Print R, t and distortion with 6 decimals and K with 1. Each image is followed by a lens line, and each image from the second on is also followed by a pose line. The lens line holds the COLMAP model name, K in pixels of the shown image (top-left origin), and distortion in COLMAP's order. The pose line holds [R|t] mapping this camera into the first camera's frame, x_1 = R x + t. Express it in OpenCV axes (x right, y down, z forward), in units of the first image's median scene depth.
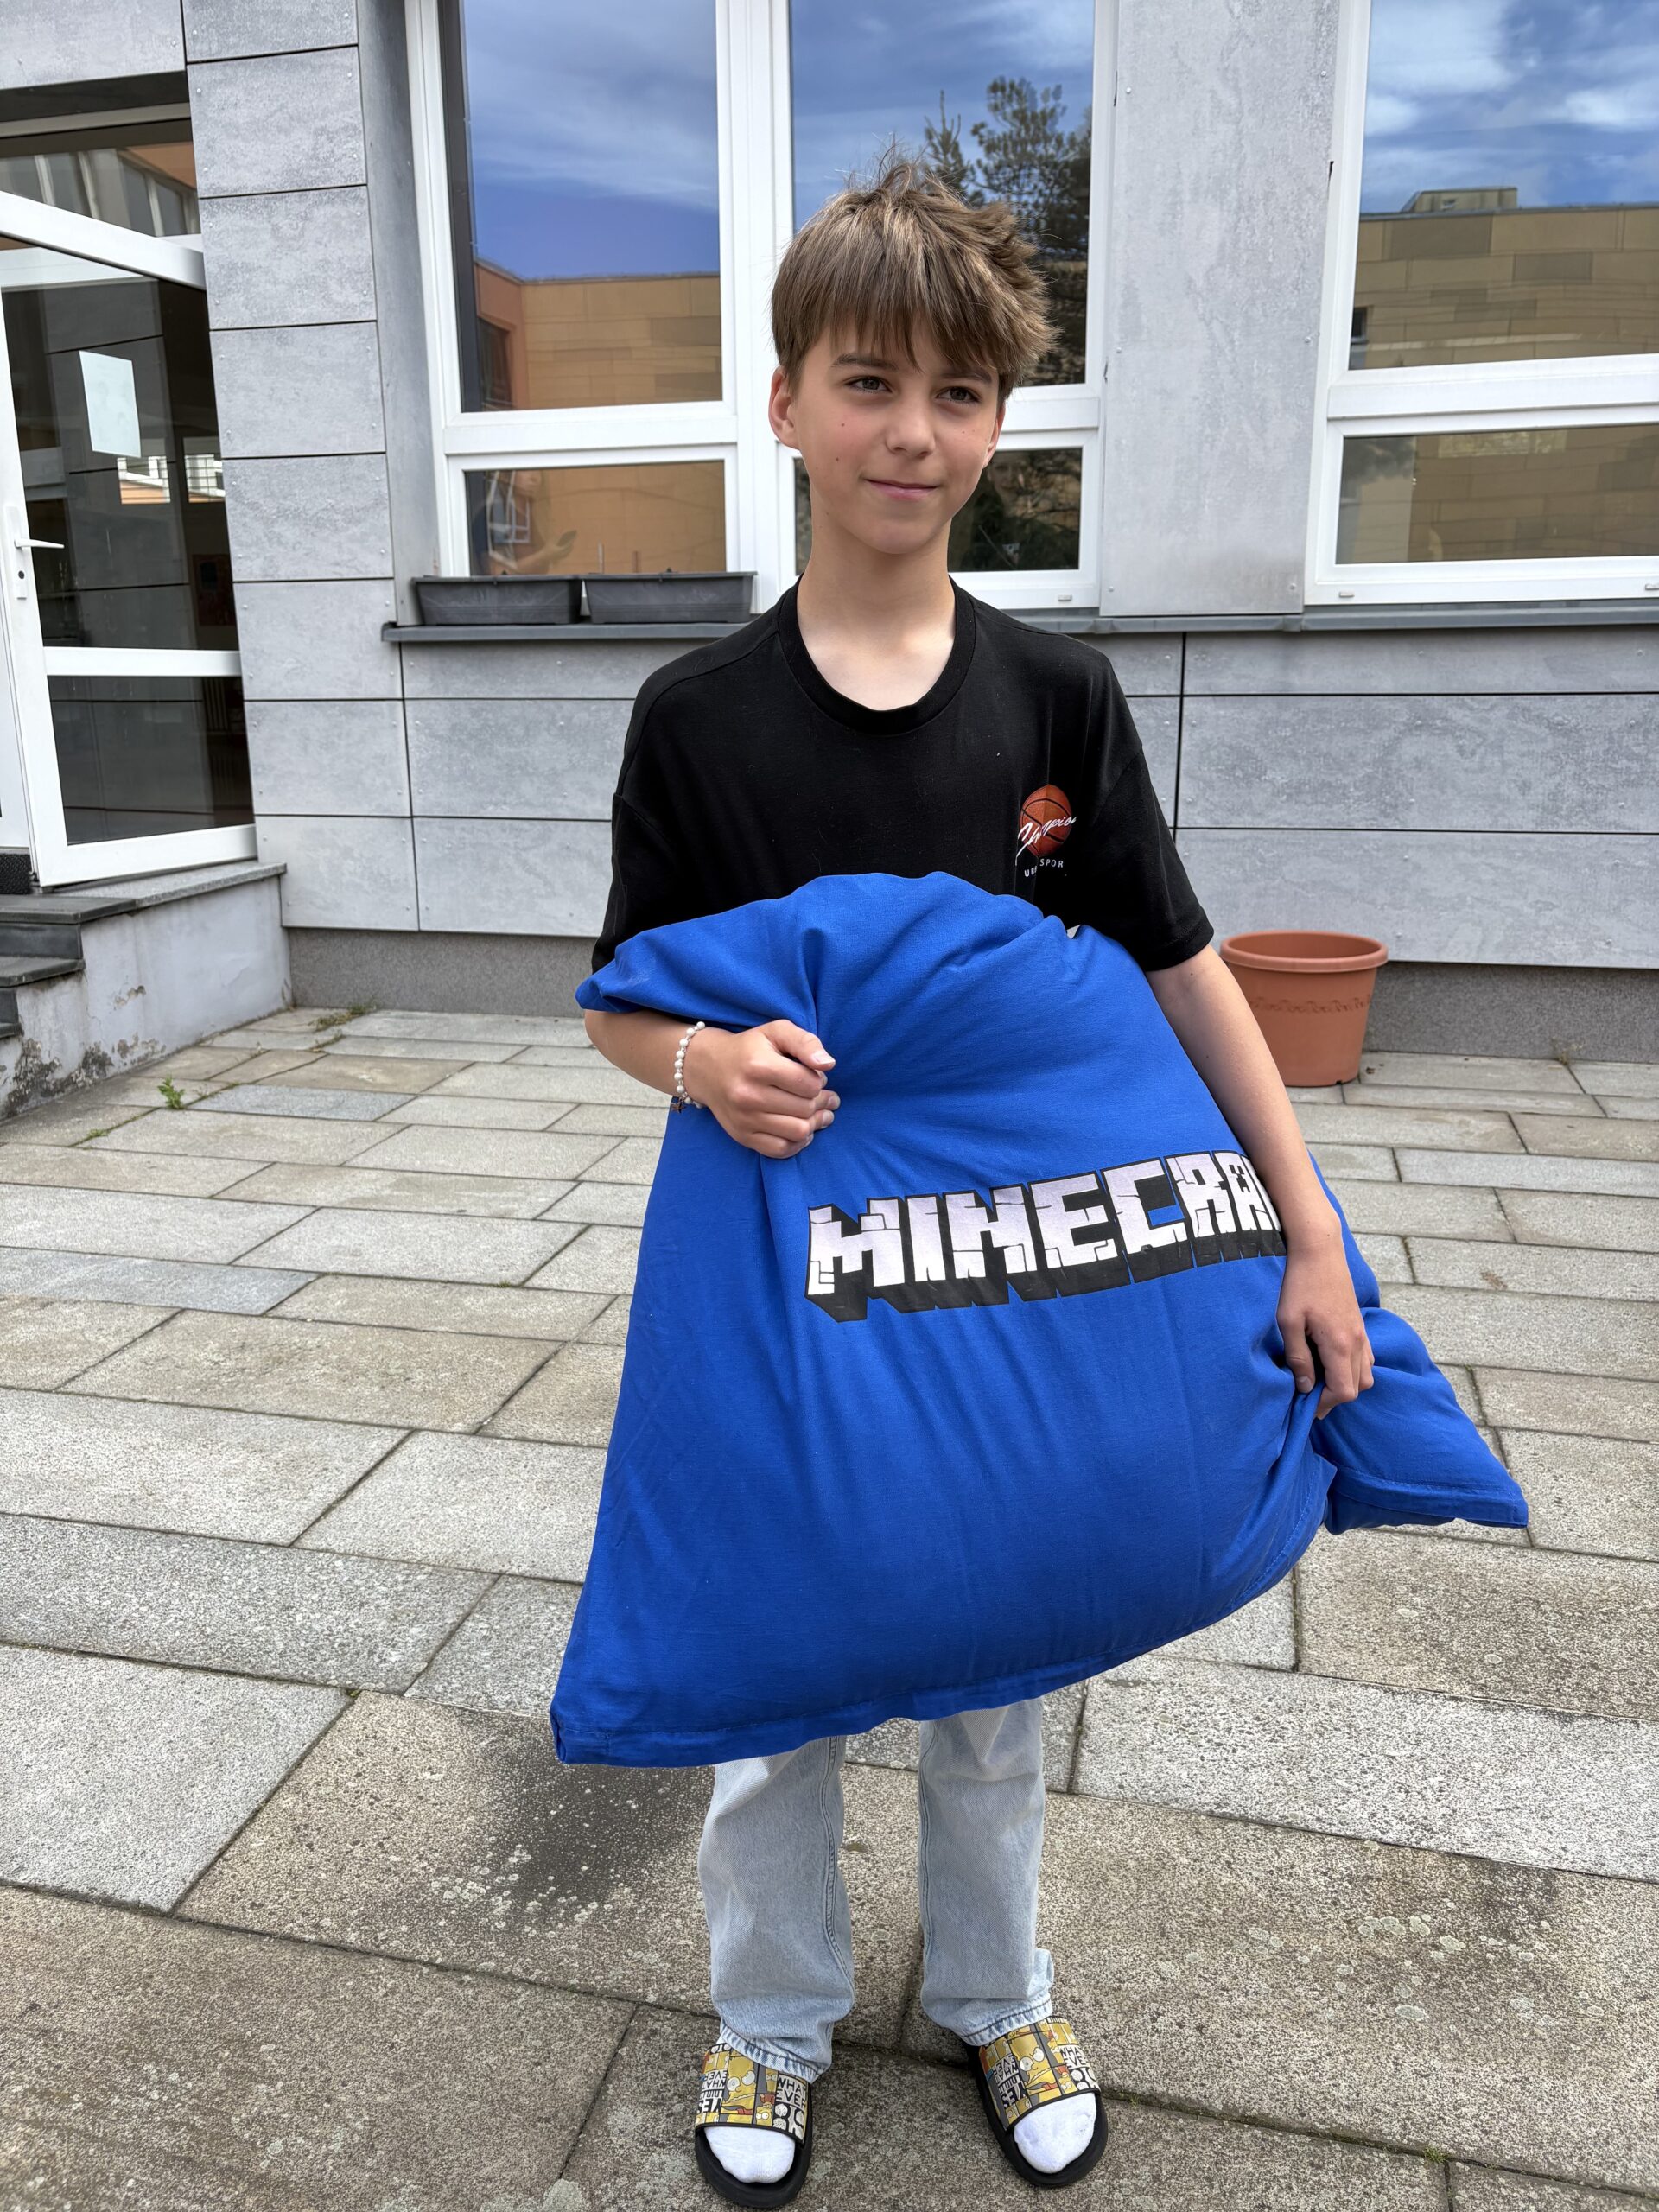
lens RADIAL K [[1678.0, 0, 828.6], [0, 1678.0, 1085.6], [0, 0, 1]] dist [0.030823, -0.023847]
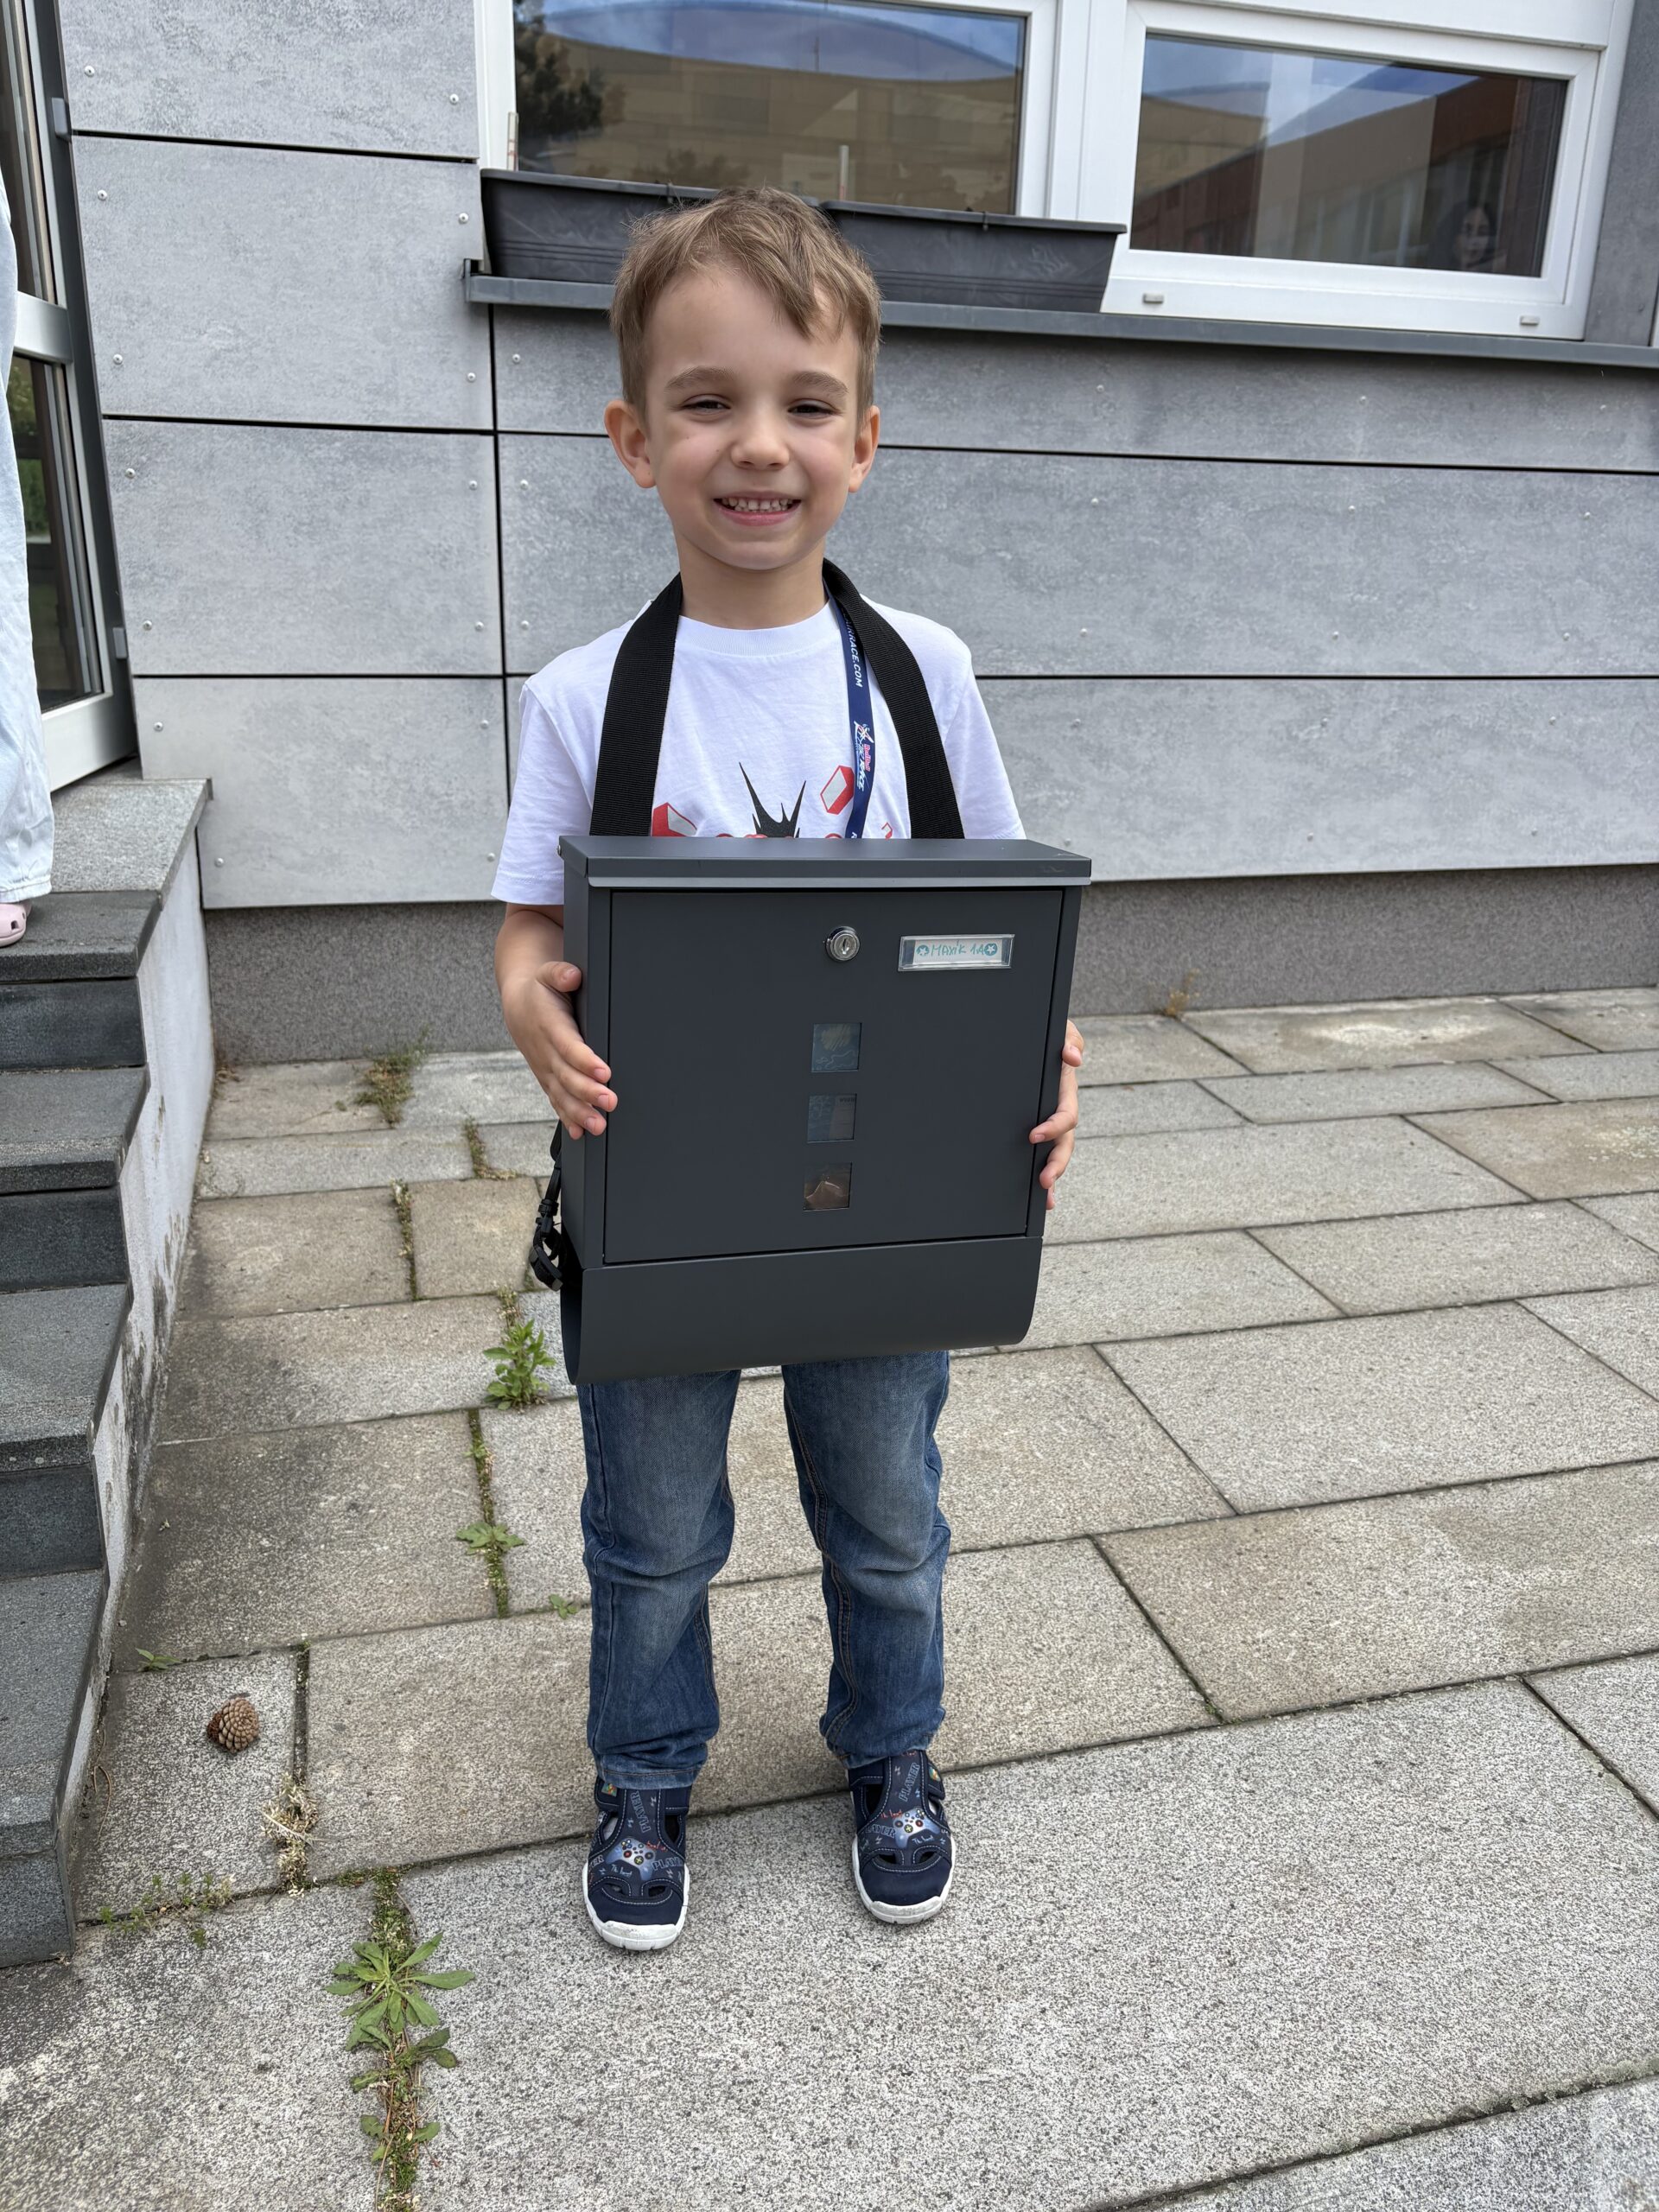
lens RADIAL K [[1678.0, 0, 821.9], [0, 1678.0, 1108.6], [0, 0, 1]] dist [0.030823, -0.023847]
pose [[0.874508, -0.131500, 0.466844, -0.435815], [0.084828, 0.989176, 0.119728, -0.087049], [-0.477536, -0.065102, 0.876197, 0.523990]]
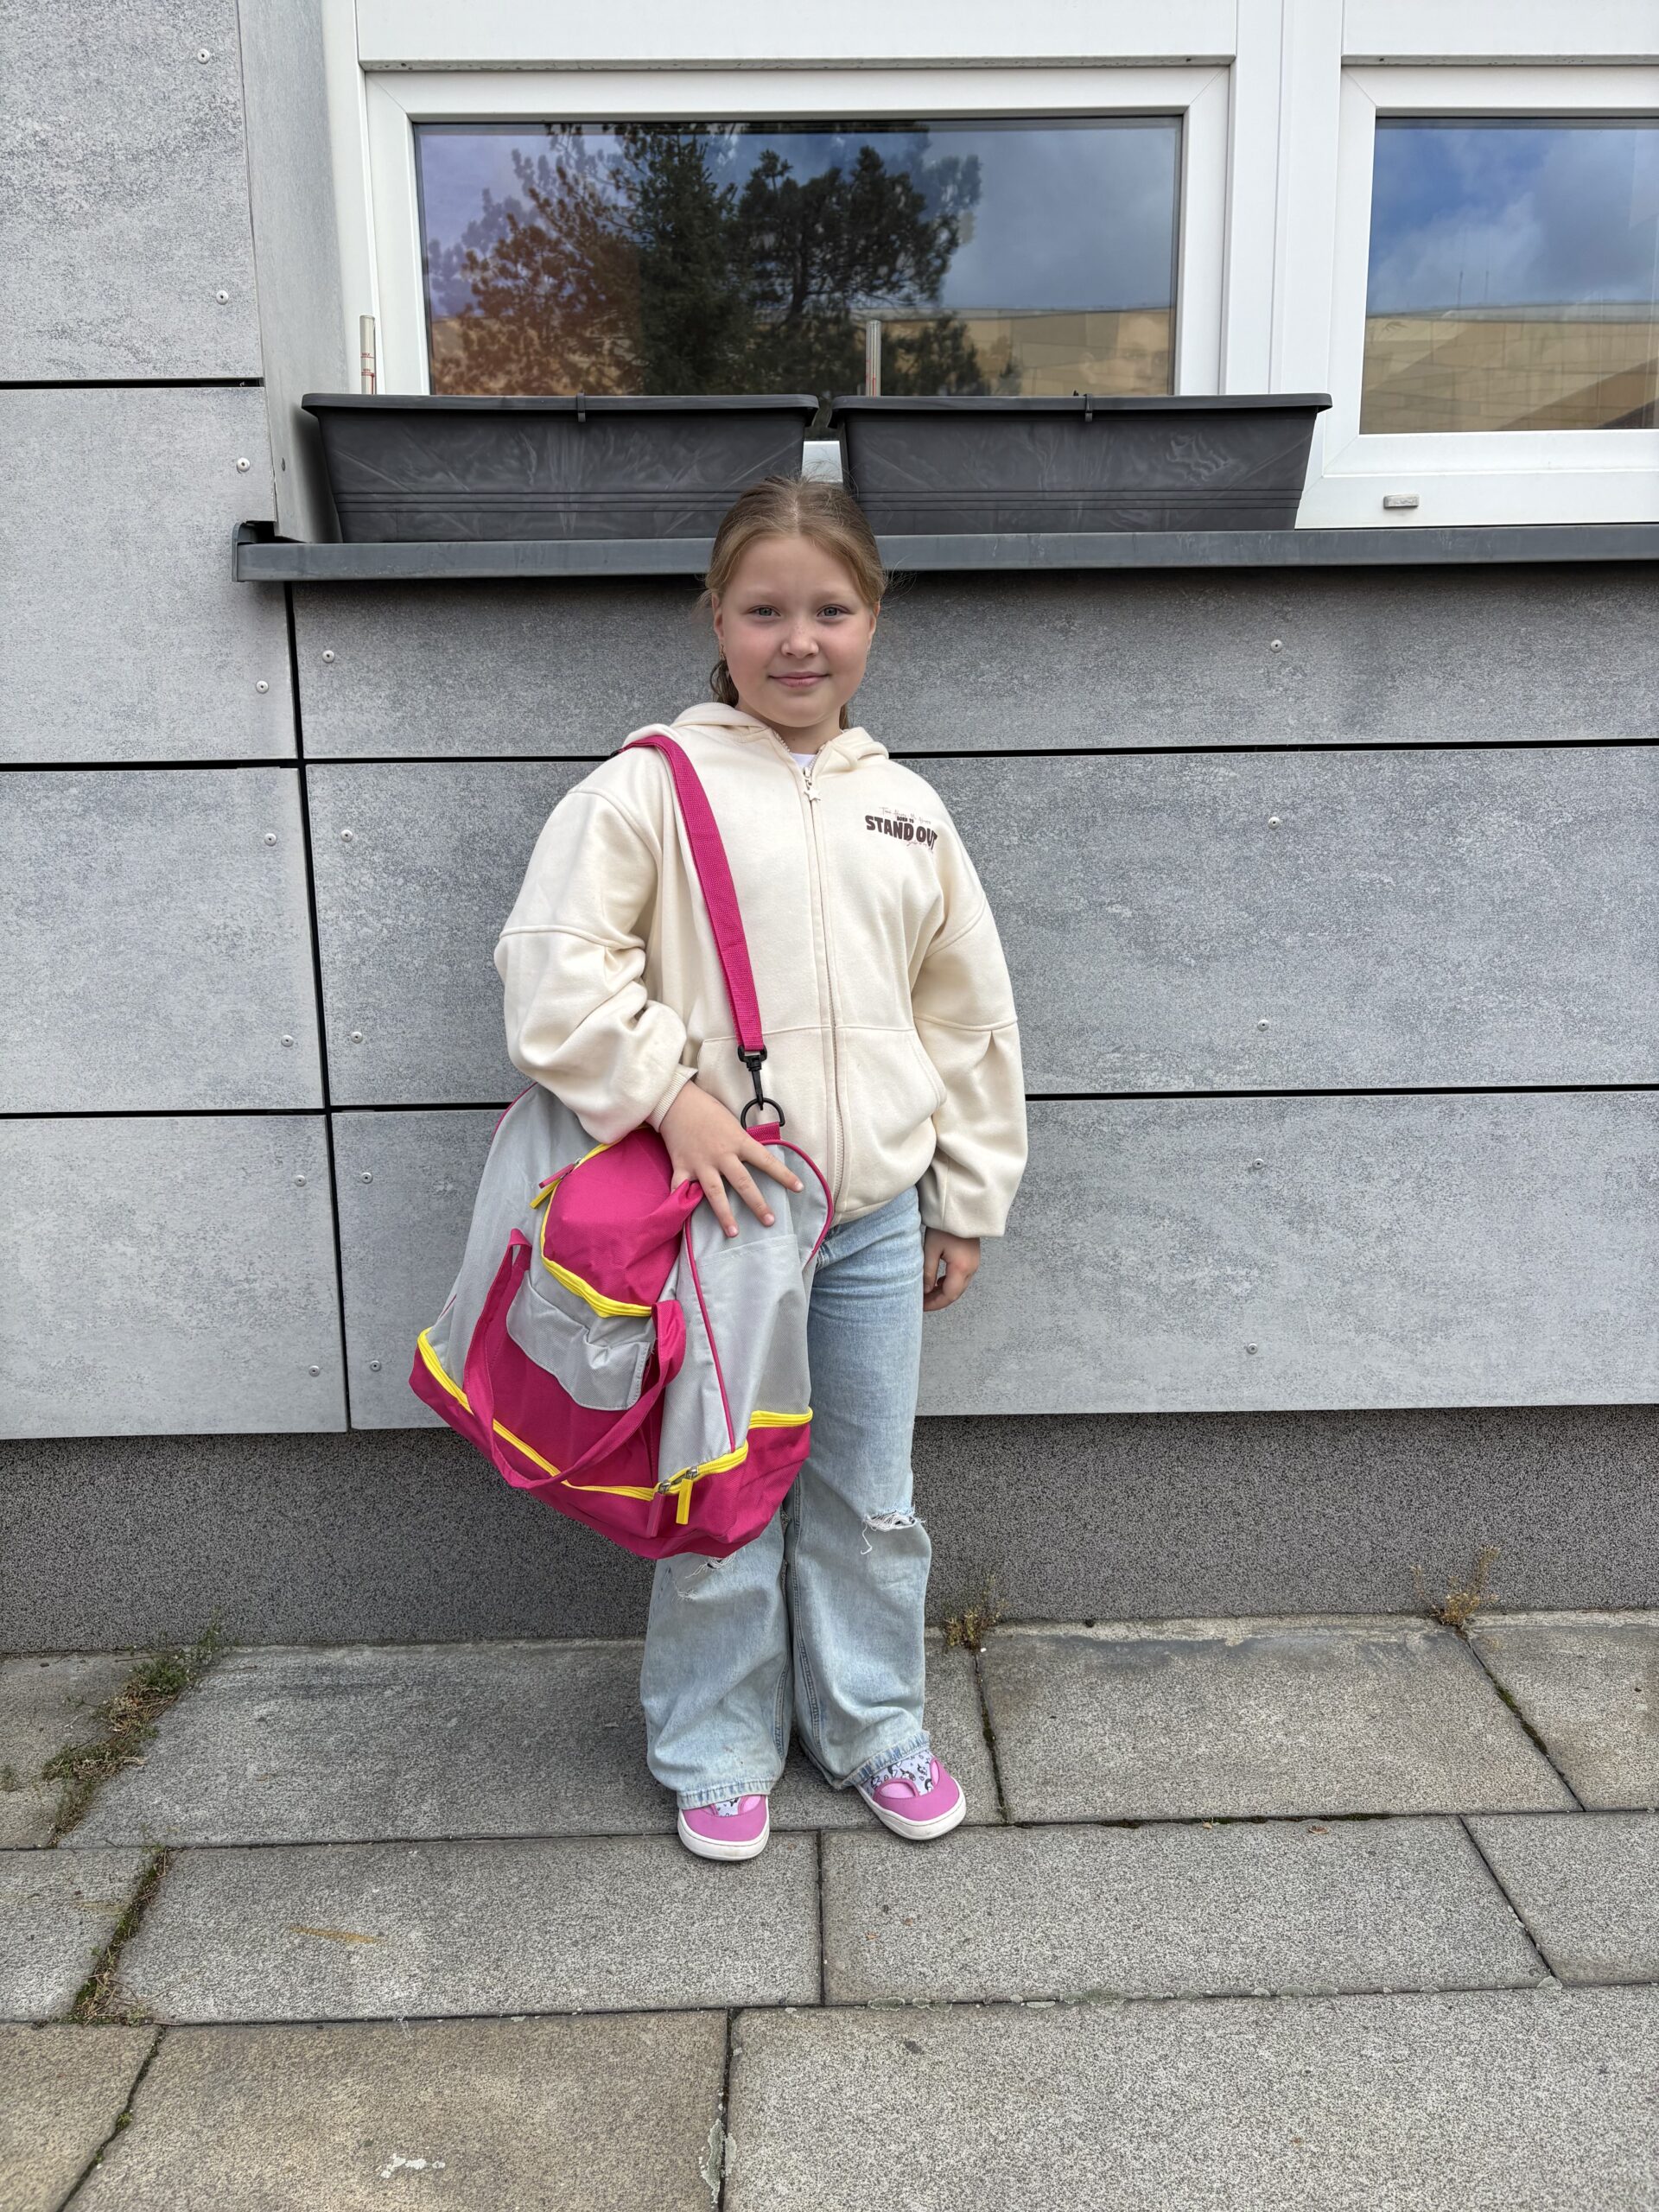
lens RADIAL K [[1678.0, 0, 832.1], [0, 1678.0, 1099.2], [0, 0, 1]] dist [0.030823, -0.023847]
pose [[0.965499, -0.058063, 0.253849, -0.245855], [0.067985, 0.997220, -0.030484, -0.150963], [-0.251374, 0.046691, 0.966763, 0.678349]]
